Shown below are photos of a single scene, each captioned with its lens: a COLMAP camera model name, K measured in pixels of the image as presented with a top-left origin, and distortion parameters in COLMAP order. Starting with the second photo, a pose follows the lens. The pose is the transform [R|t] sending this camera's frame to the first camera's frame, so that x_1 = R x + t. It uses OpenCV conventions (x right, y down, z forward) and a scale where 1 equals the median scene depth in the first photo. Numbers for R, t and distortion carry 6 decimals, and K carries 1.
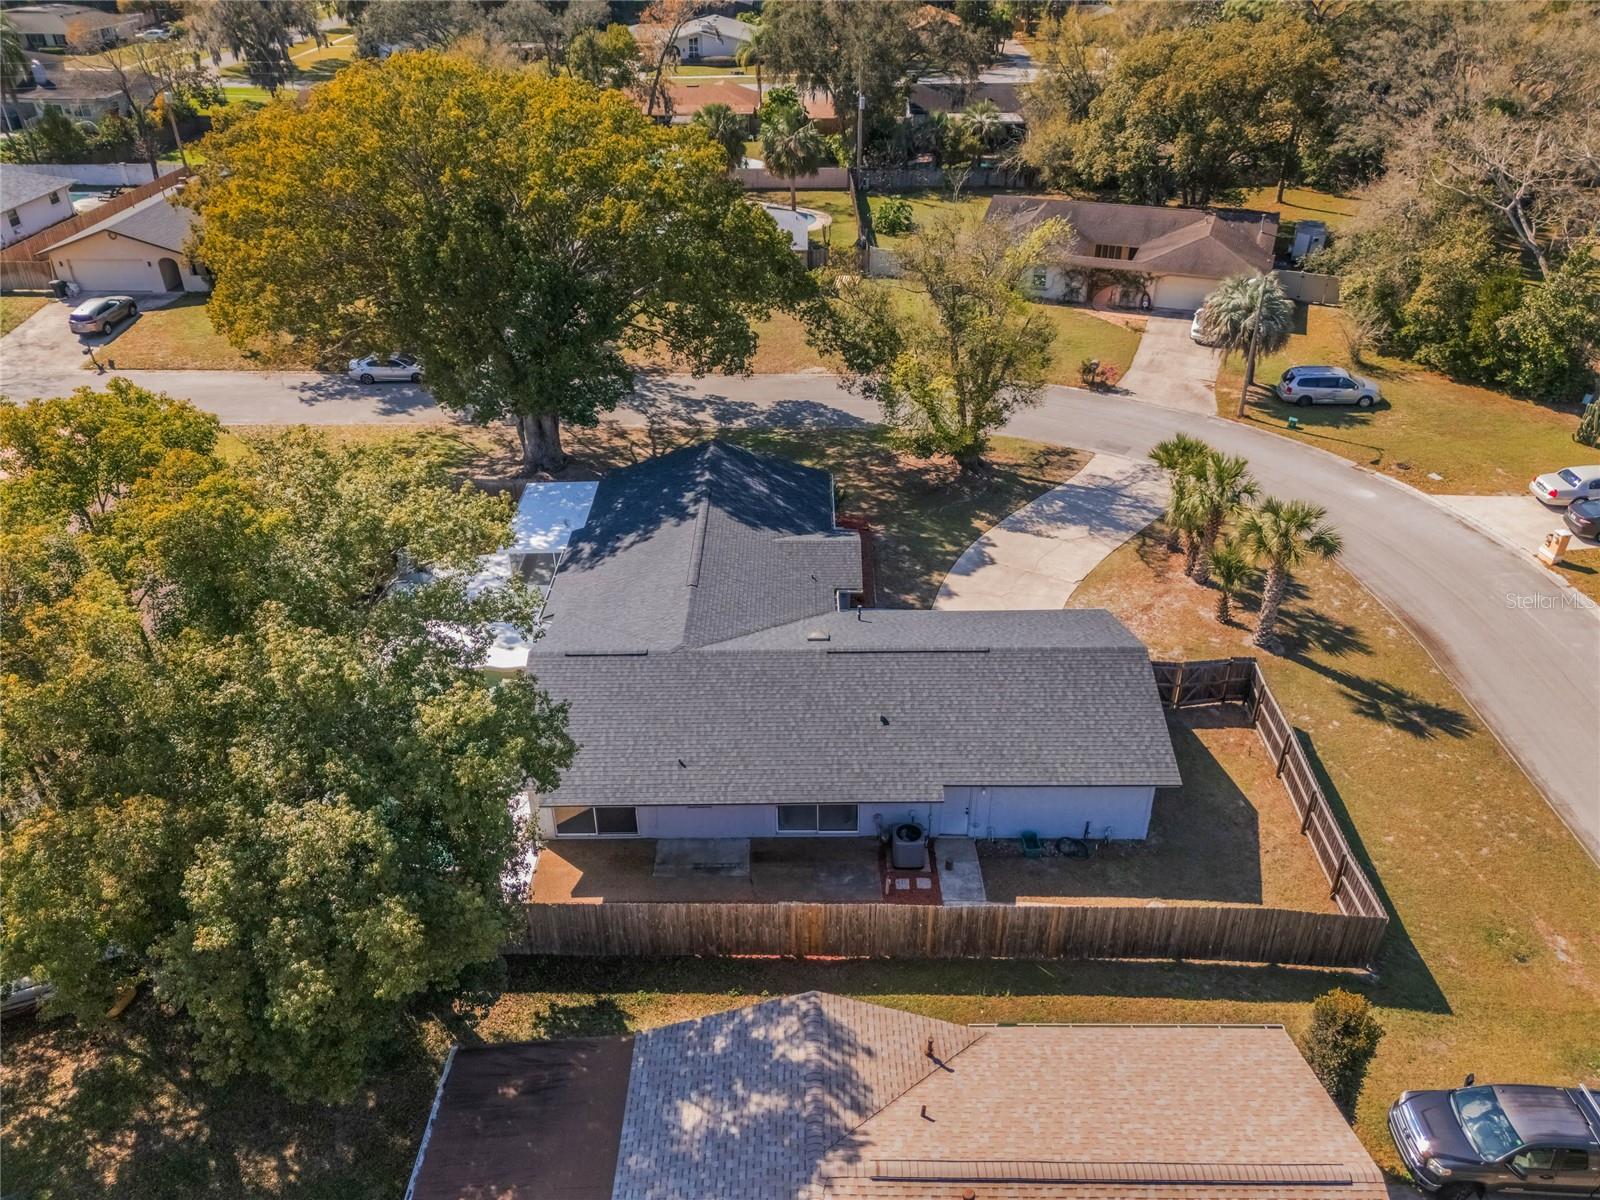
lens RADIAL K [[1189.8, 0, 796.6], [0, 1189.8, 598.8], [0, 0, 1]] dist [0.056819, -0.037910]
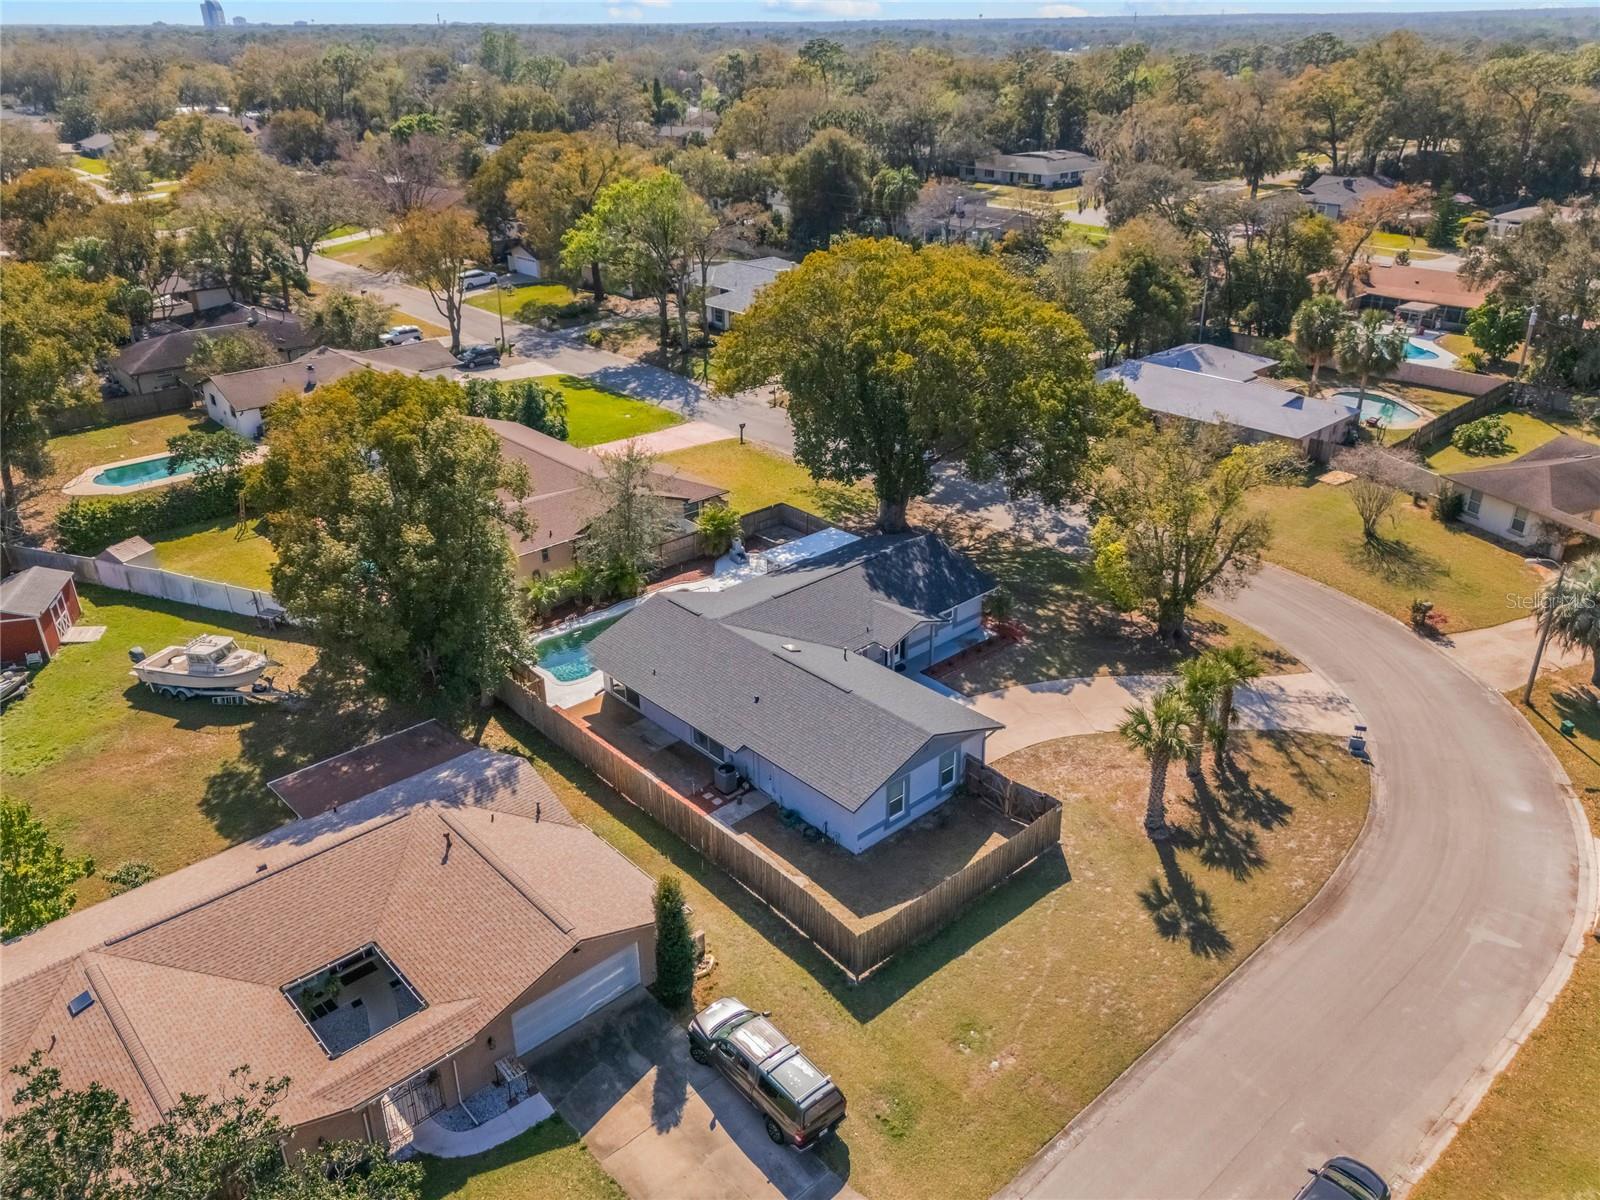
lens RADIAL K [[1198.4, 0, 789.8], [0, 1198.4, 582.2], [0, 0, 1]] dist [0.044627, -0.024117]
pose [[0.670065, 0.309653, -0.674632, 0.709414], [-0.378498, 0.924339, 0.048332, -0.082378], [0.638555, 0.222961, 0.736570, -0.081305]]
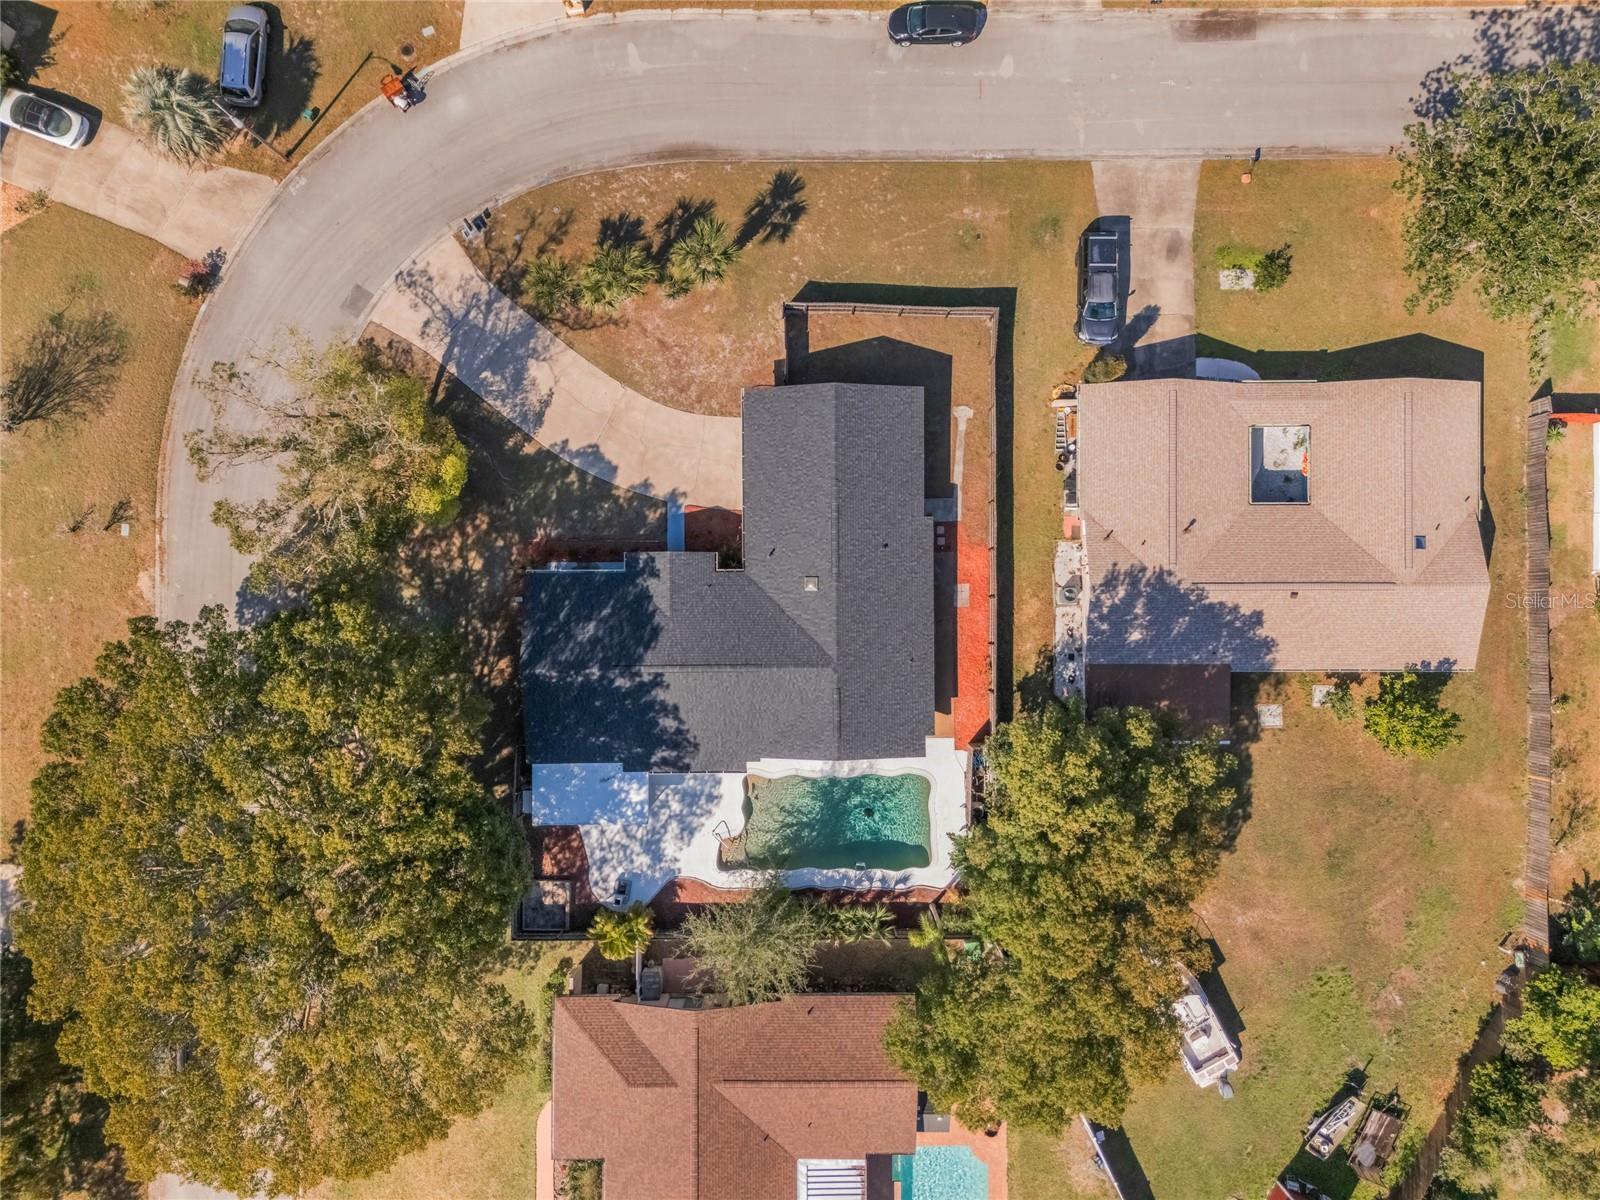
lens RADIAL K [[1196.3, 0, 806.6], [0, 1196.3, 603.1], [0, 0, 1]] dist [0.065125, -0.044942]
pose [[-0.009570, -0.999936, 0.006083, -0.012369], [0.515899, 0.000274, 0.856650, -0.953039], [-0.856596, 0.011336, 0.515863, 0.133224]]
